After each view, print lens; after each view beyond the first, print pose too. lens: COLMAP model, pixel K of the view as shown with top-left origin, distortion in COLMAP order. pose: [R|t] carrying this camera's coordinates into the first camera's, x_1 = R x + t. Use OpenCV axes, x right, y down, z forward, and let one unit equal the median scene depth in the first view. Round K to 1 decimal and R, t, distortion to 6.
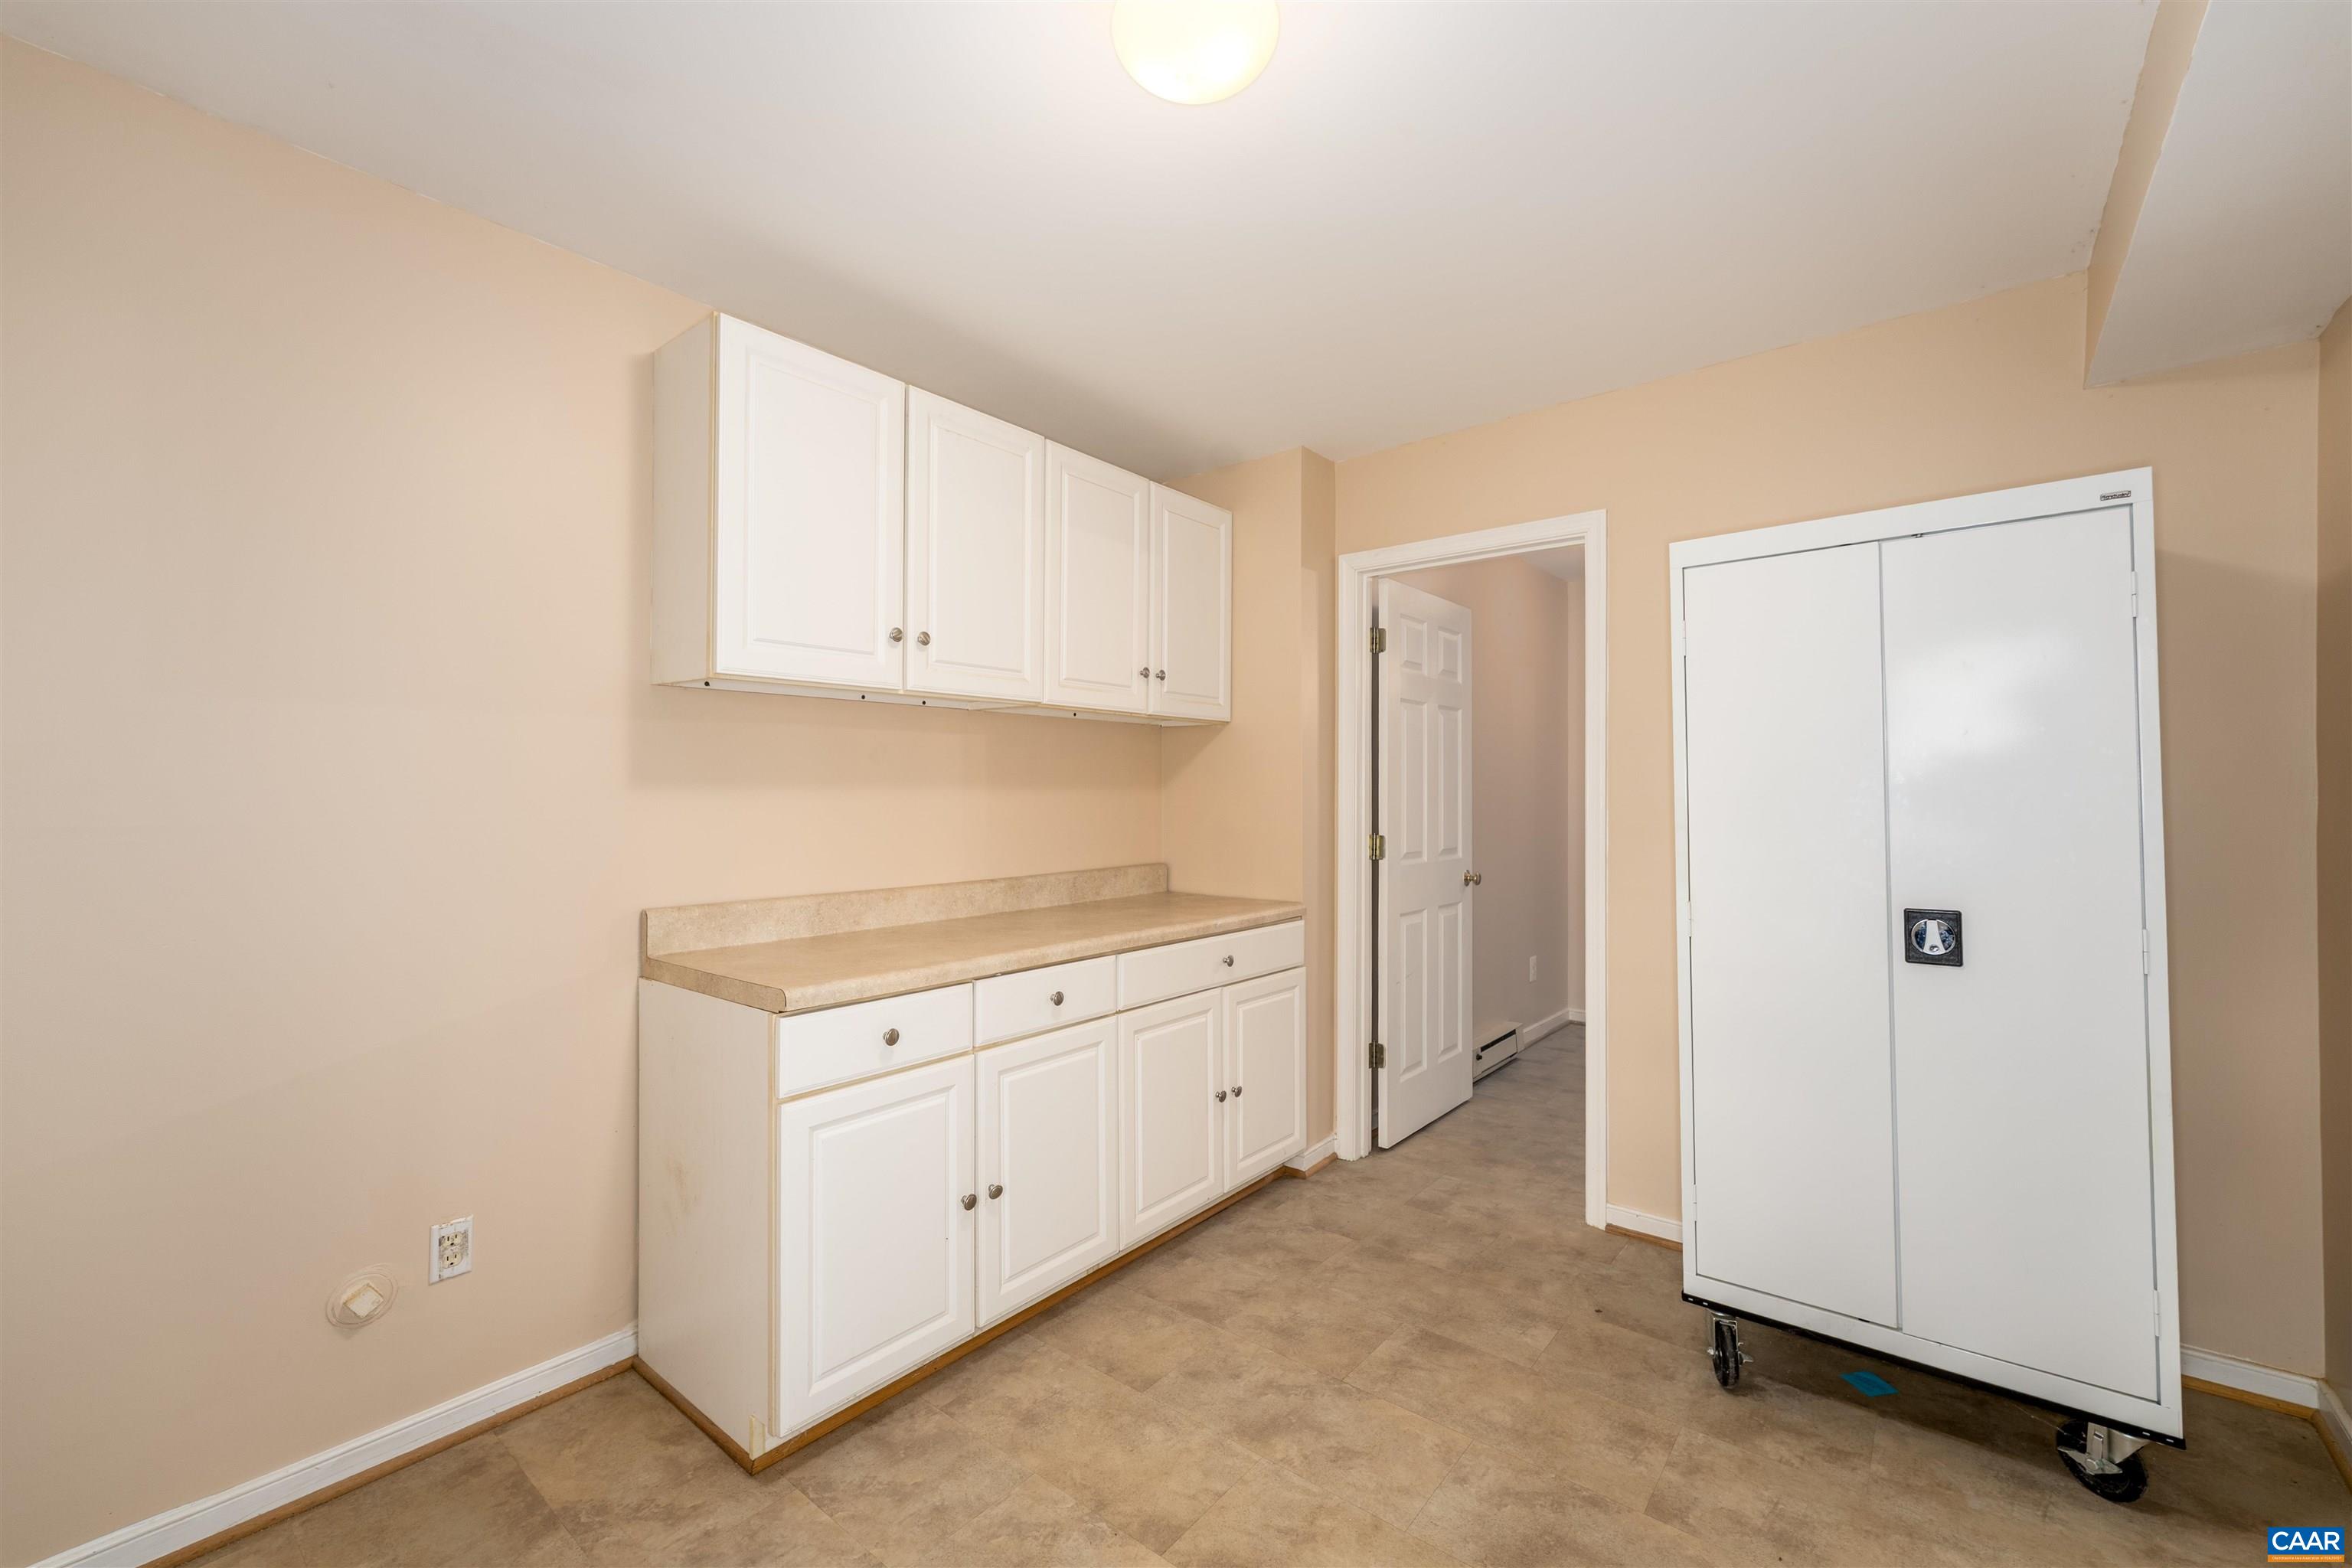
lens RADIAL K [[951.9, 0, 1184.7], [0, 951.9, 782.1], [0, 0, 1]] dist [-0.001405, -0.000379]
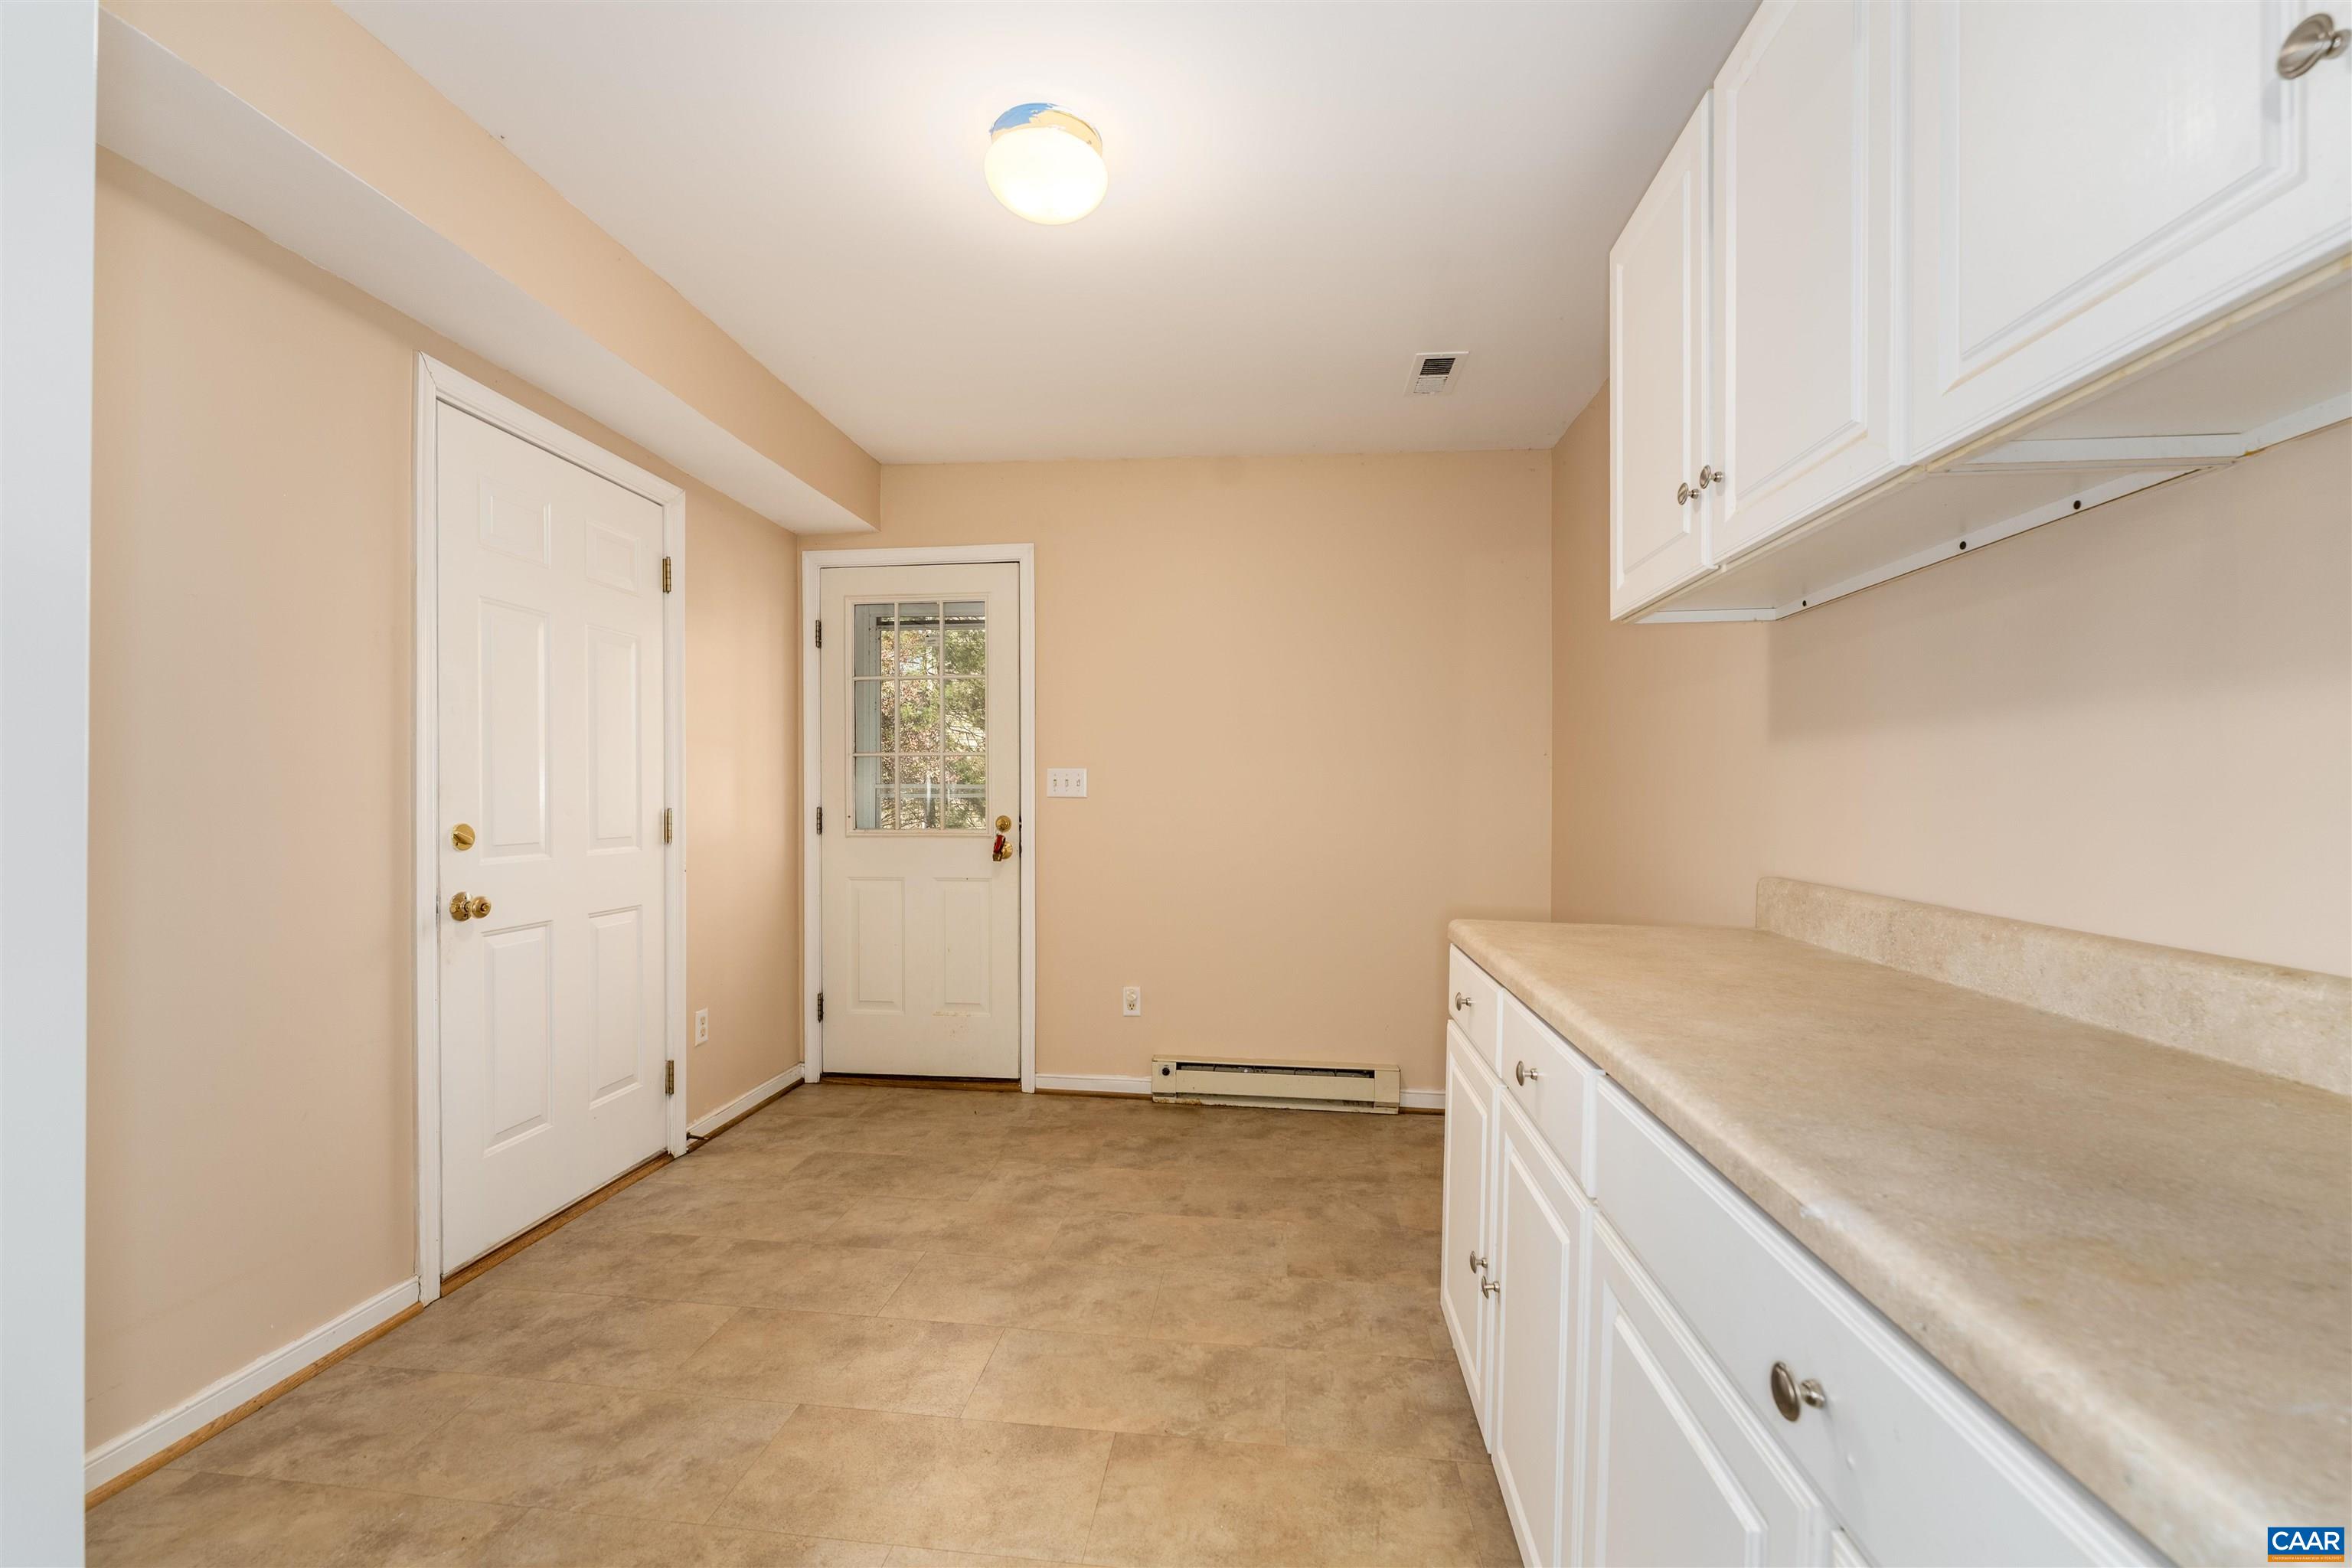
lens RADIAL K [[951.9, 0, 1183.2], [0, 951.9, 792.3], [0, 0, 1]] dist [-0.001405, -0.000379]
pose [[-0.839070, -0.005883, -0.543992, 0.461208], [-0.001956, 0.999968, -0.007796, 0.077481], [0.544020, -0.005478, -0.839054, 1.777405]]
